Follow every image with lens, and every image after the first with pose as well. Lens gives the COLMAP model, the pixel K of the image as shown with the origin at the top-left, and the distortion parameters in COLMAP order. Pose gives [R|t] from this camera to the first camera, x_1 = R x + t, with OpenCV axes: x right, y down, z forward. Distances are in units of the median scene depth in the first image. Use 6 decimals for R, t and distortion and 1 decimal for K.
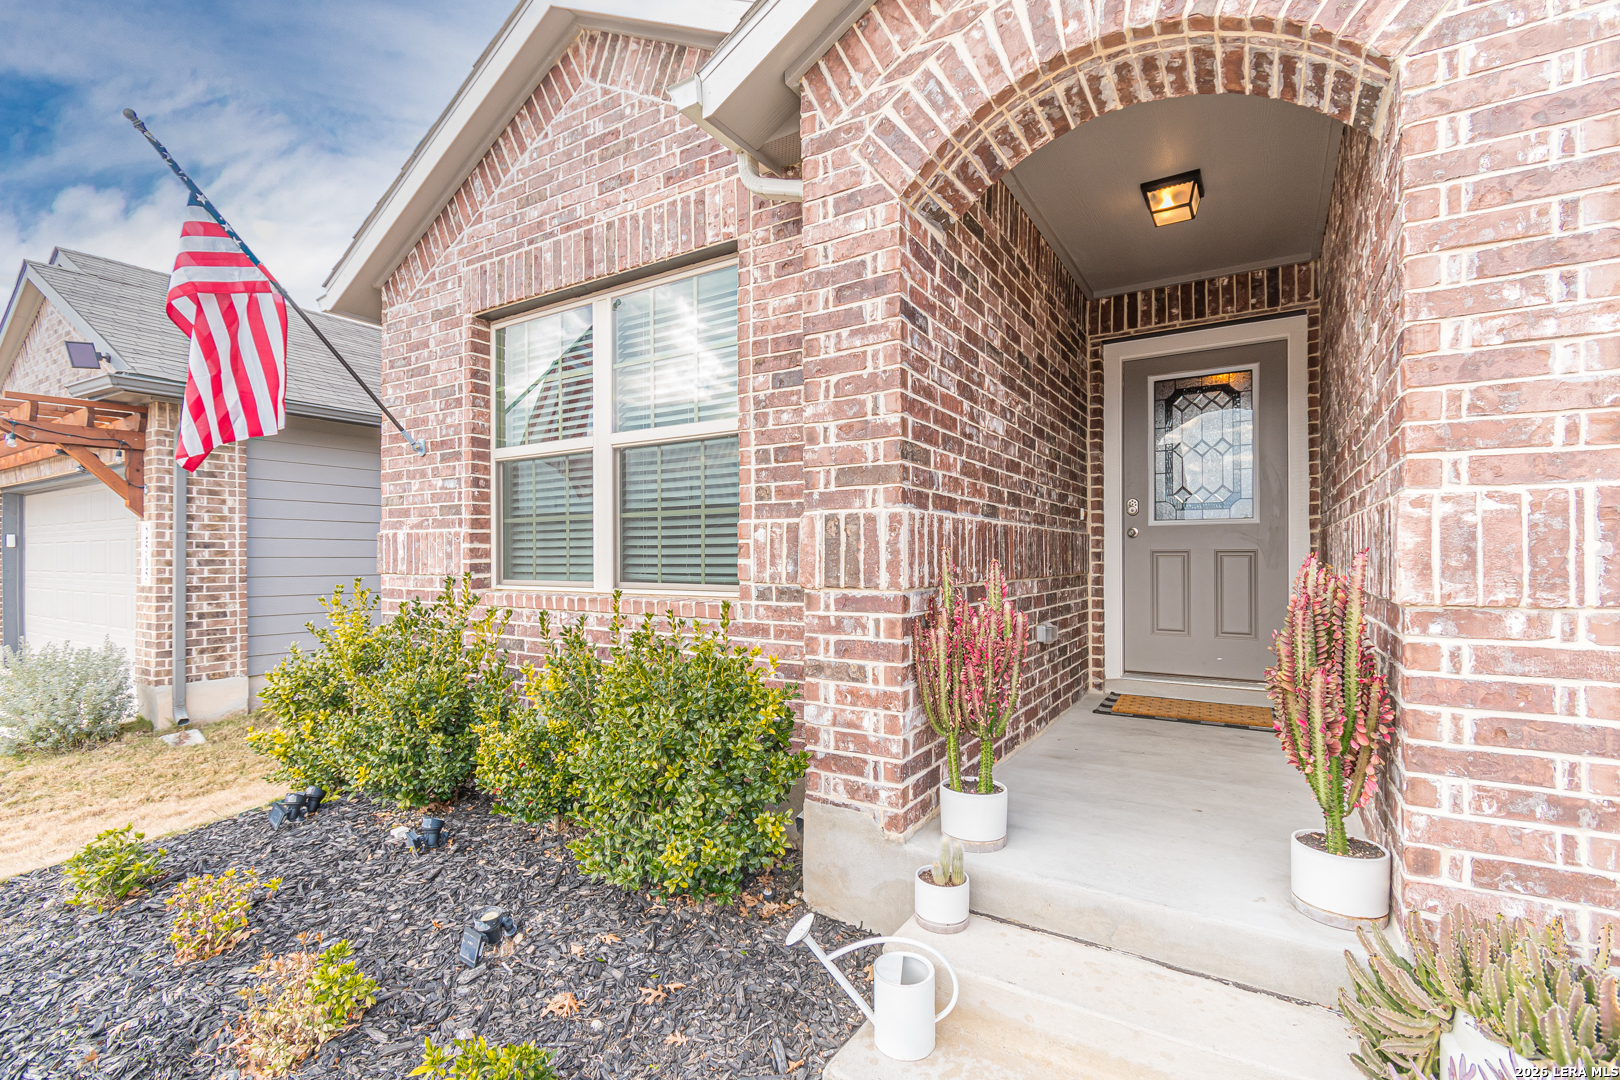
lens RADIAL K [[693.3, 0, 831.3], [0, 693.3, 538.5], [0, 0, 1]] dist [0.002455, -0.000132]
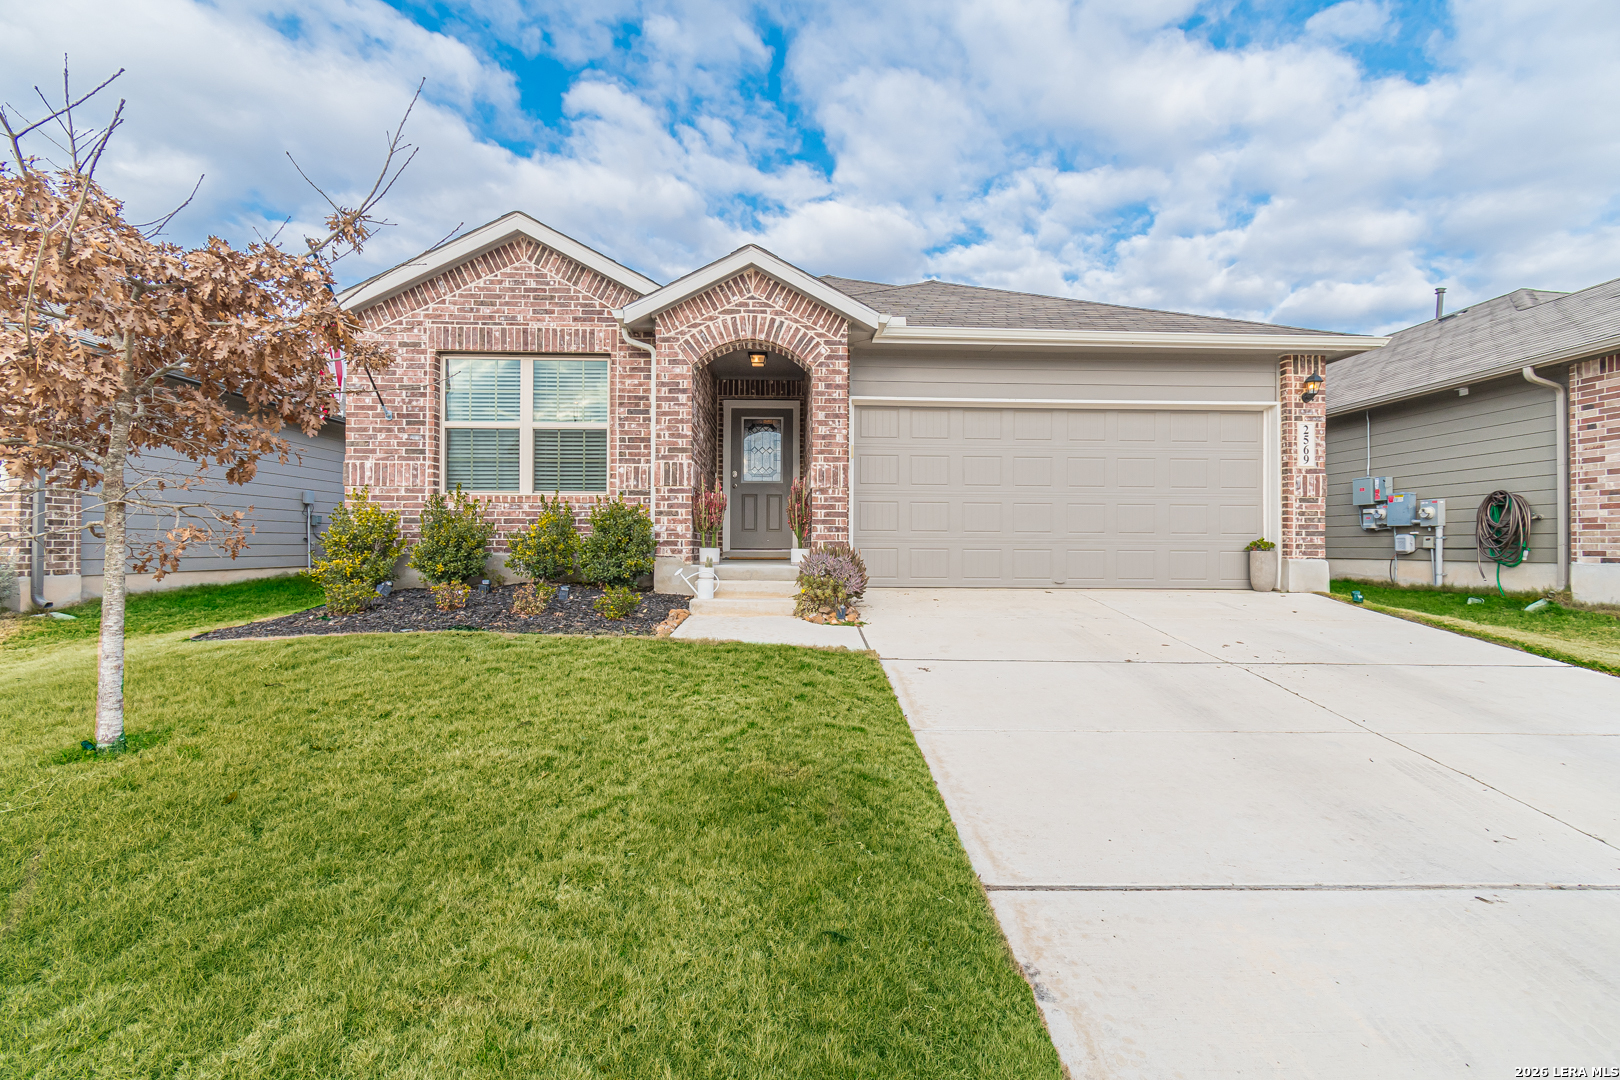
lens RADIAL K [[693.3, 0, 831.3], [0, 693.3, 538.5], [0, 0, 1]] dist [0.002455, -0.000132]
pose [[0.807096, 0.004187, 0.590406, -1.004093], [-0.010846, 0.999911, 0.007736, 0.223516], [-0.590321, -0.012647, 0.807069, -1.570694]]
